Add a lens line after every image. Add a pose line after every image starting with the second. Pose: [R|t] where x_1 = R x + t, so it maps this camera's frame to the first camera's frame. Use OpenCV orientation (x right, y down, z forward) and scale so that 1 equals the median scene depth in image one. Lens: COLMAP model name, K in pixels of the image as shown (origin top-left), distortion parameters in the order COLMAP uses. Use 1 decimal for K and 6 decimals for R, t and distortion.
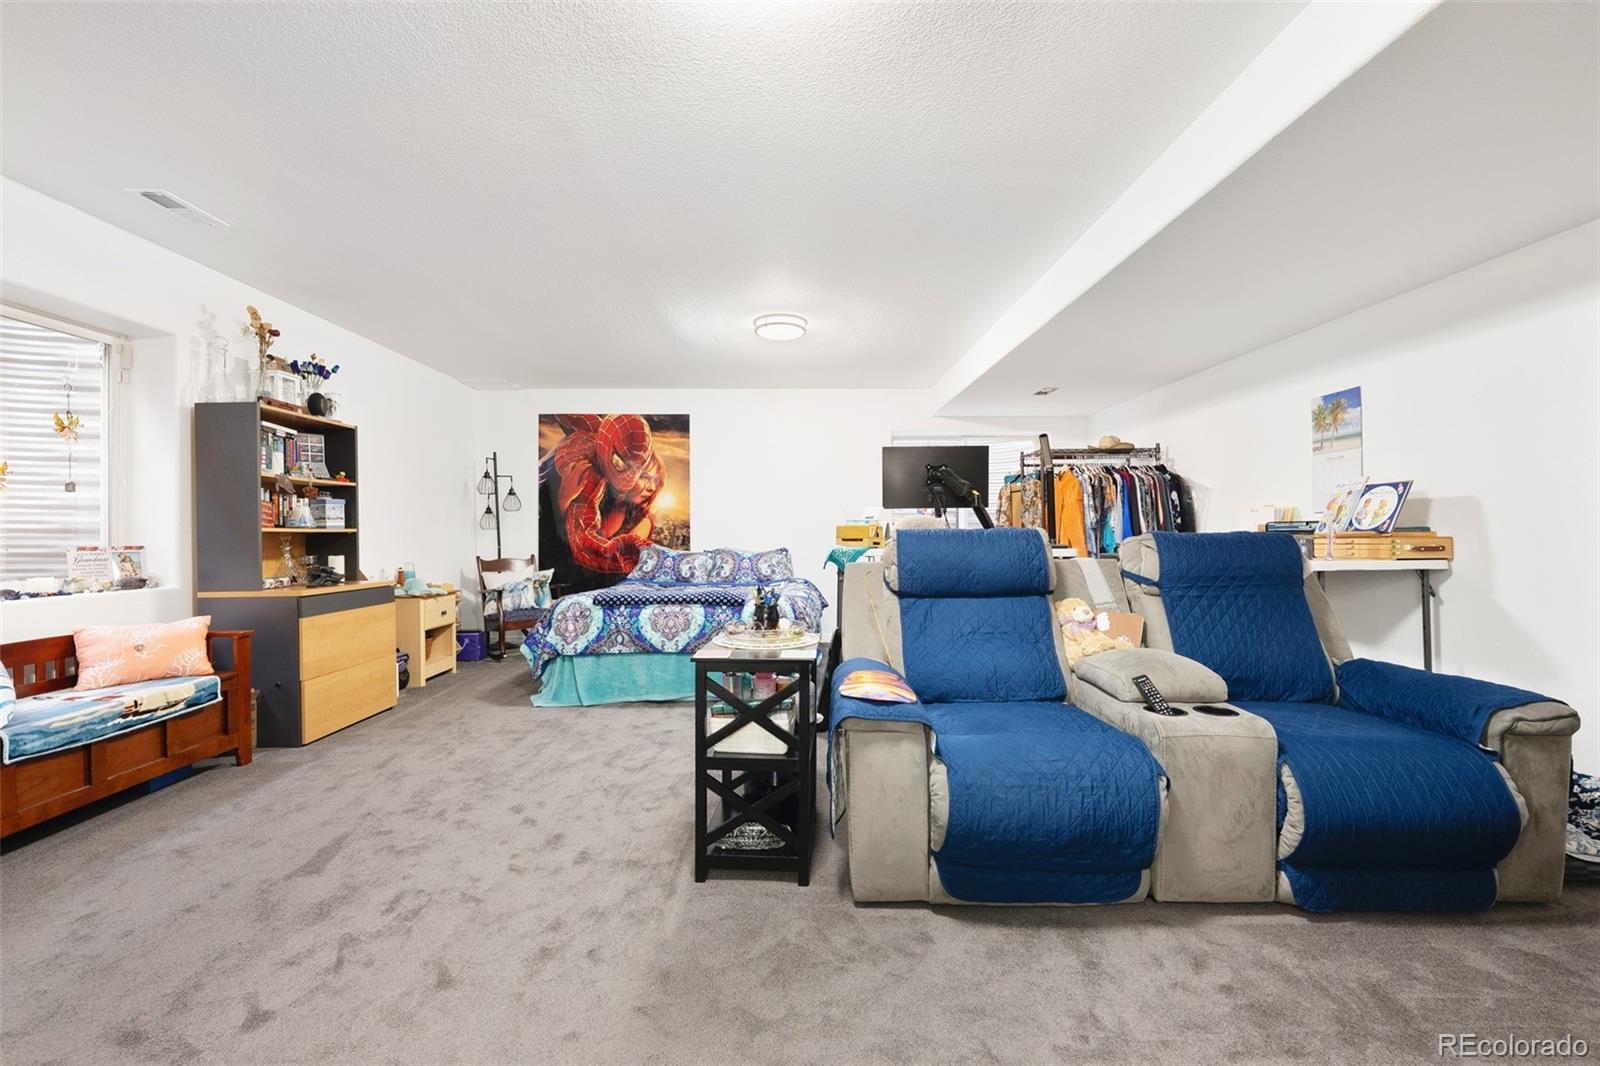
lens RADIAL K [[659.4, 0, 804.4], [0, 659.4, 529.5], [0, 0, 1]] dist [-0.001661, 0.000364]
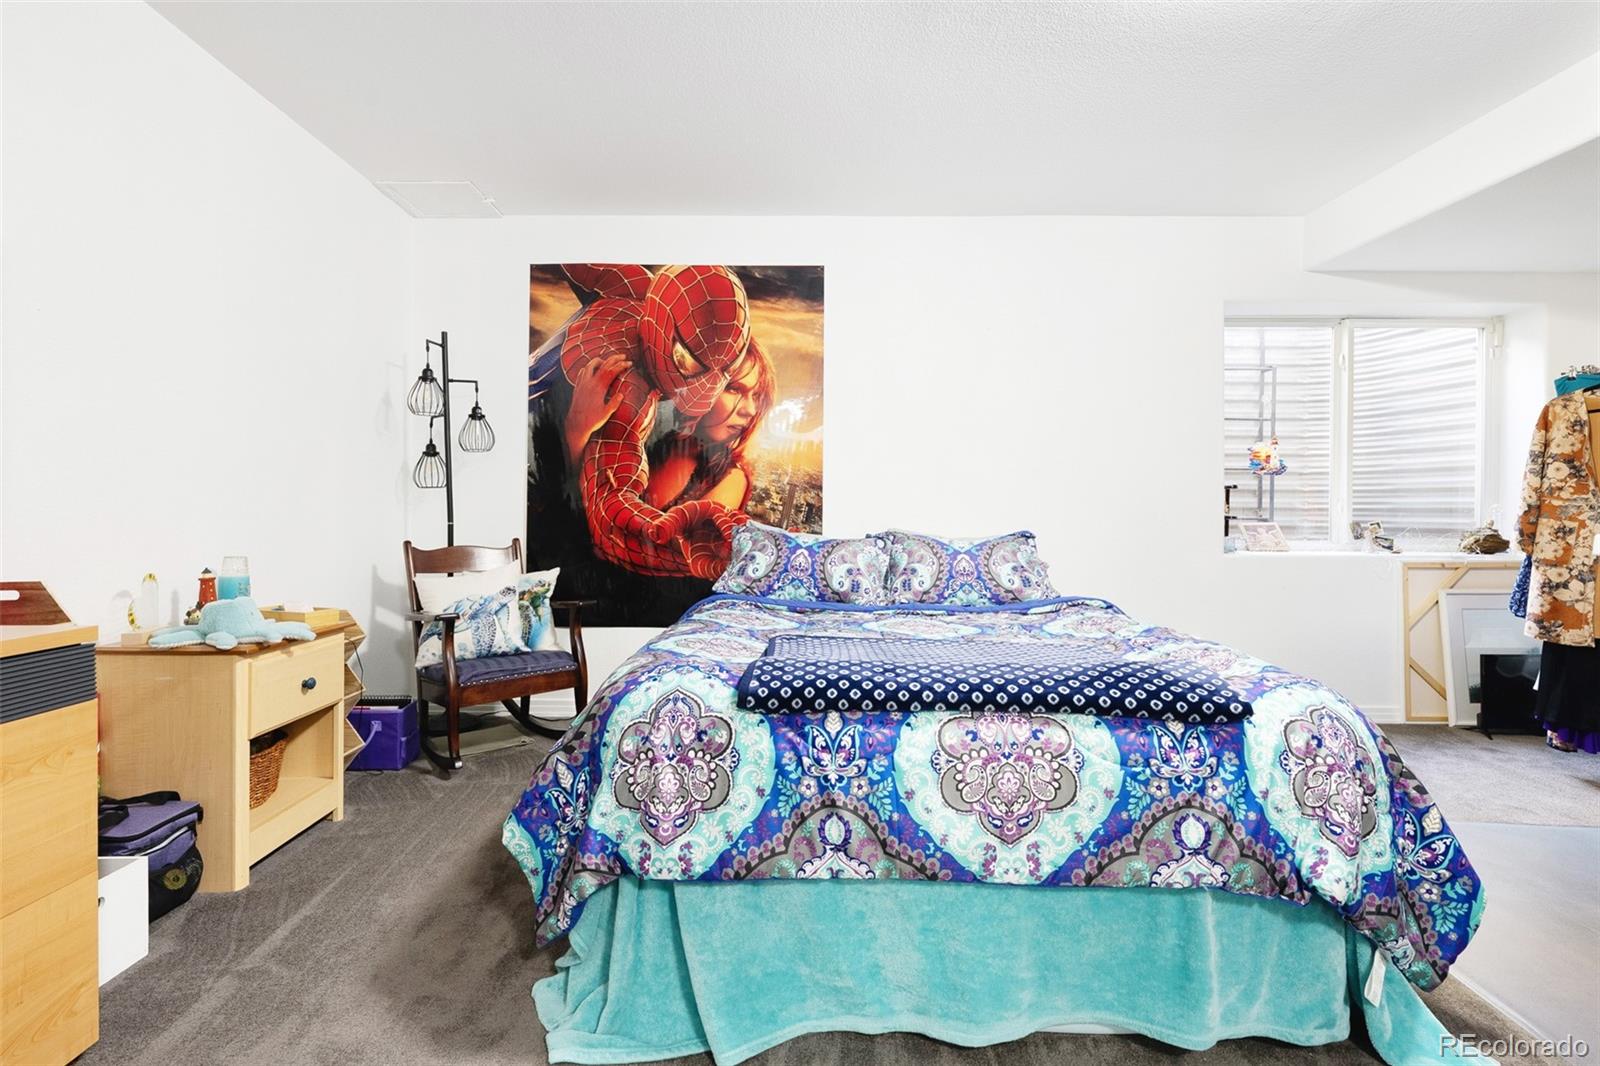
lens RADIAL K [[724.3, 0, 764.0], [0, 724.3, 505.8], [0, 0, 1]] dist [0.002569, -0.001532]
pose [[0.999380, 0.010499, -0.033594, -0.213734], [-0.010691, 0.999927, -0.005548, 0.014835], [0.033534, 0.005904, 0.999420, 0.473322]]
